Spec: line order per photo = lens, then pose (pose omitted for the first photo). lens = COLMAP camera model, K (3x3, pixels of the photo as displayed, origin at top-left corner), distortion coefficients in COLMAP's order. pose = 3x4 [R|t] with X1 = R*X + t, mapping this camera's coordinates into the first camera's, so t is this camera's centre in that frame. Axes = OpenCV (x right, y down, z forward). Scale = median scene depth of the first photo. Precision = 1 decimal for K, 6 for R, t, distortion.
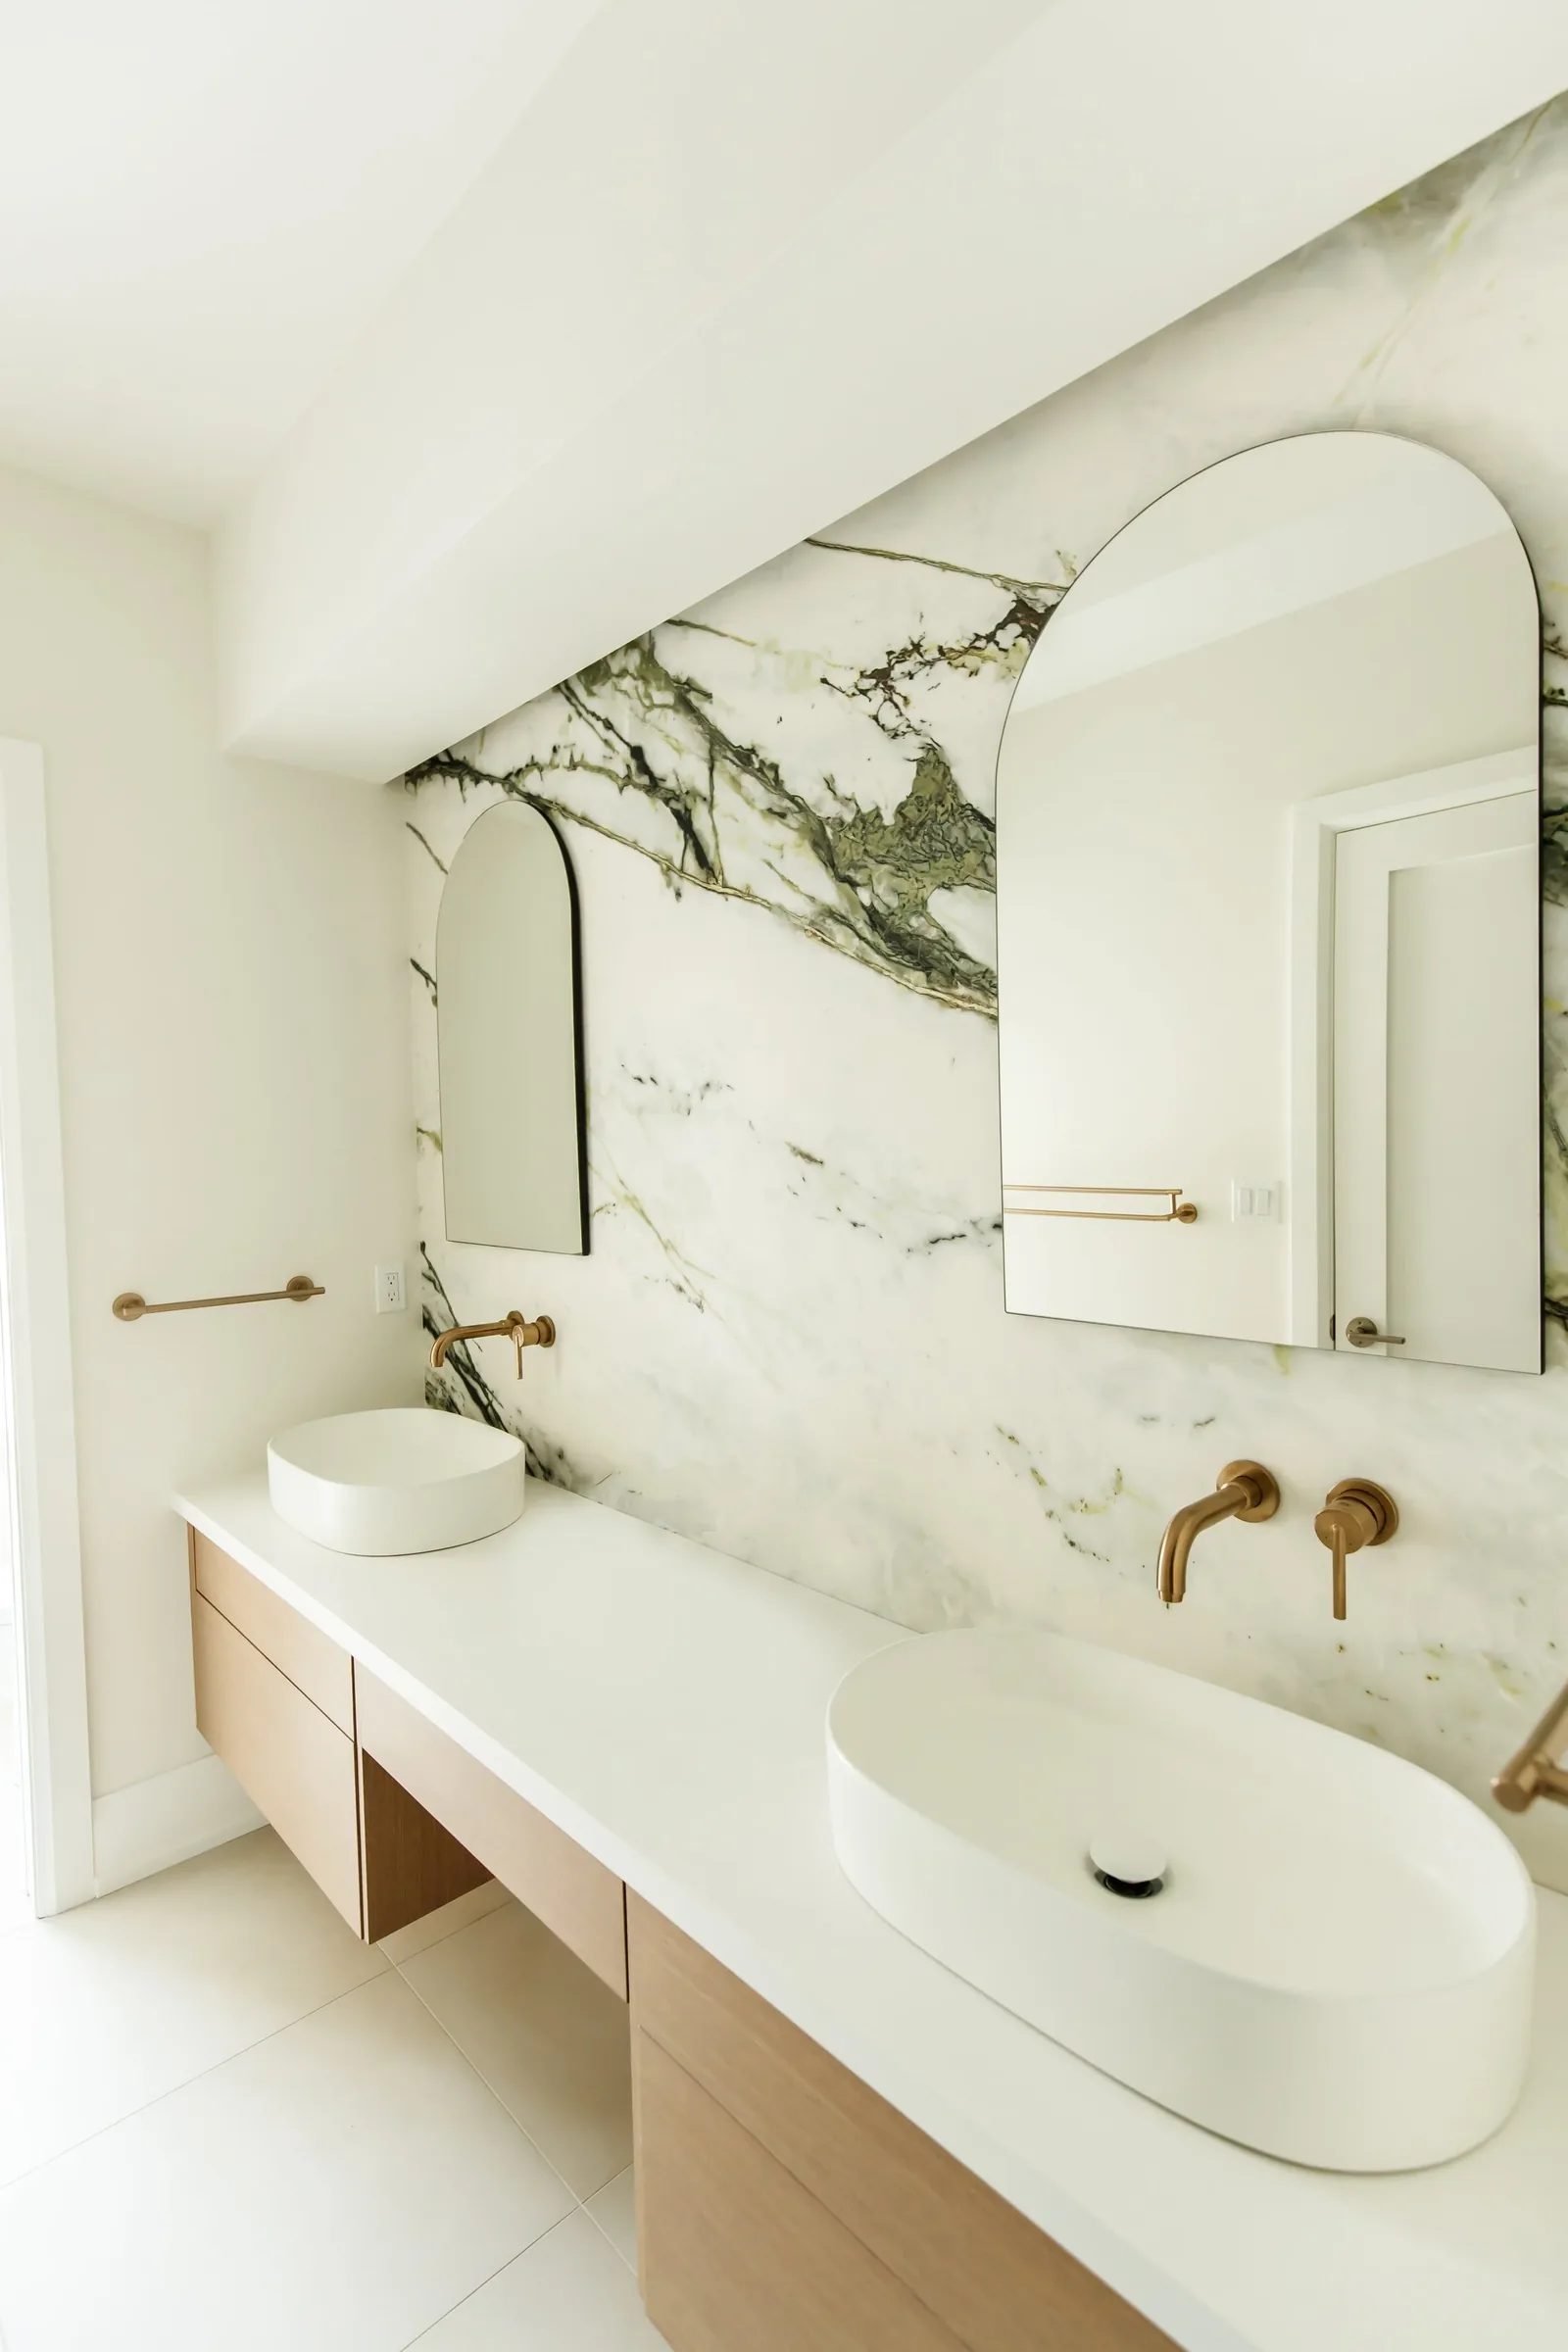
lens RADIAL K [[1078.7, 0, 765.4], [0, 1078.7, 1183.2], [0, 0, 1]] dist [0.009003, -0.001712]
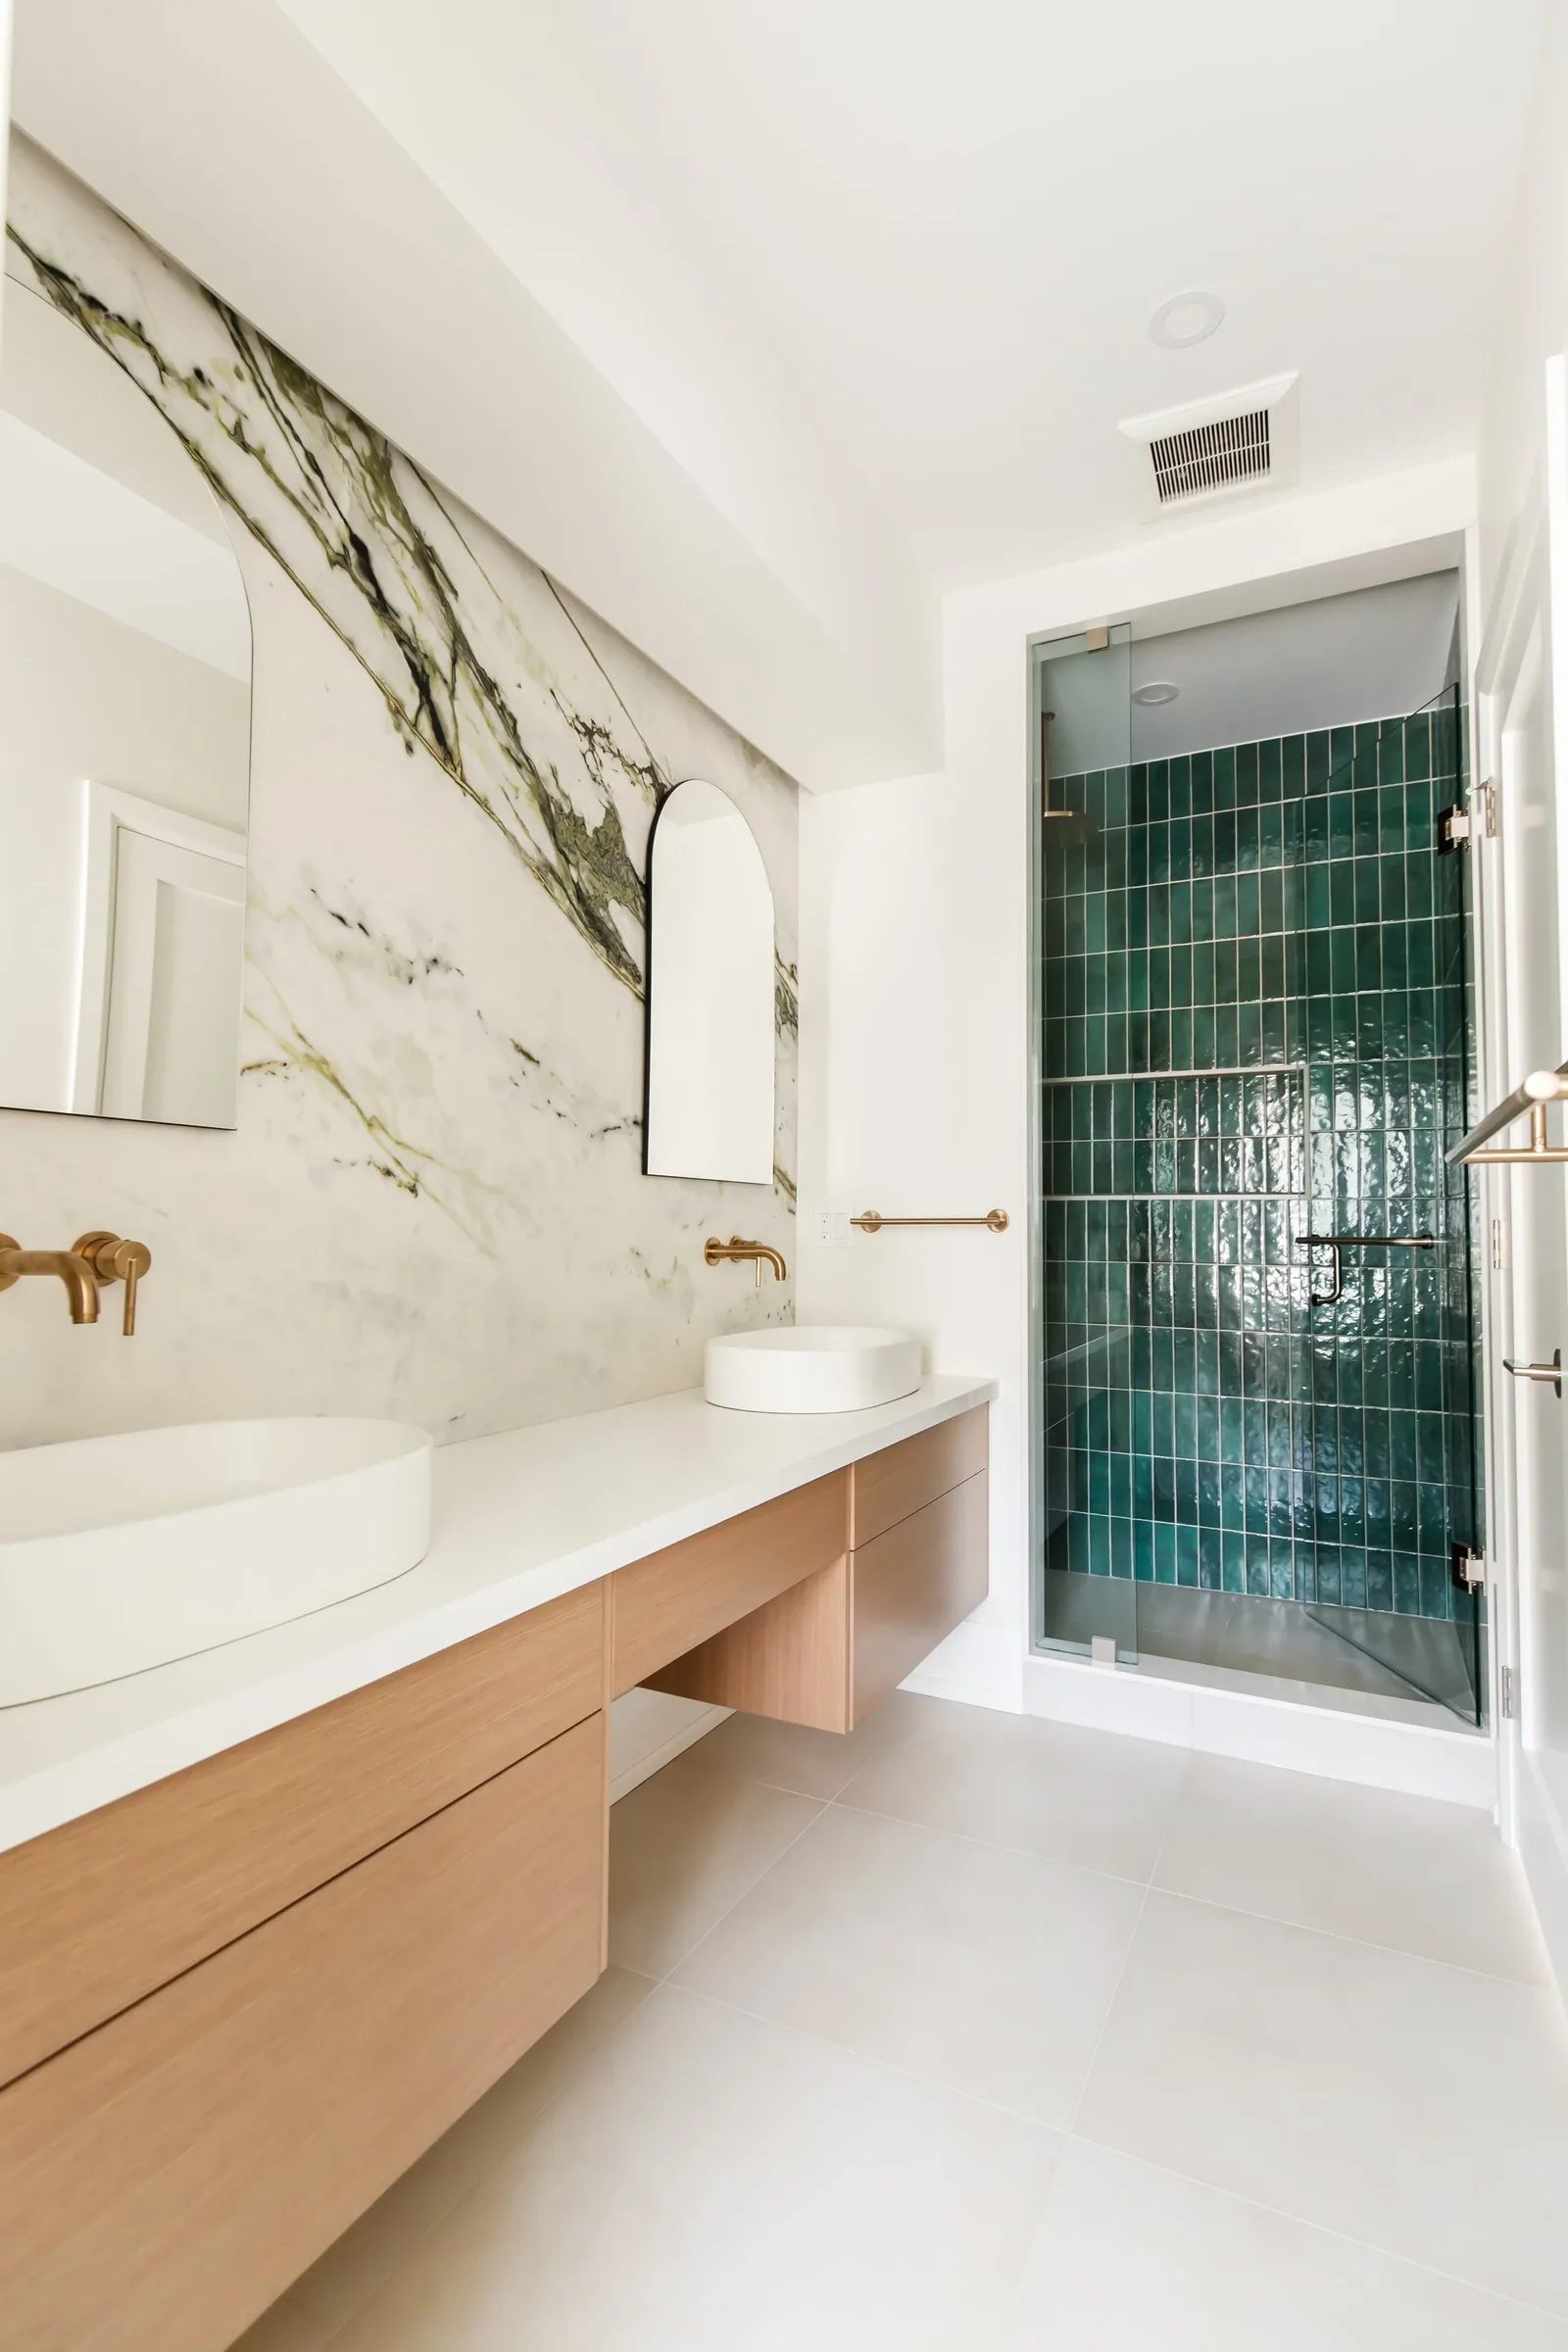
lens RADIAL K [[1134.3, 0, 784.0], [0, 1134.3, 1176.0], [0, 0, 1]] dist [0.002135, -0.000394]
pose [[-0.349195, 0.065019, 0.934792, -1.316502], [0.032511, 0.997830, -0.057259, 0.204057], [-0.936486, 0.010397, -0.350551, 1.266354]]
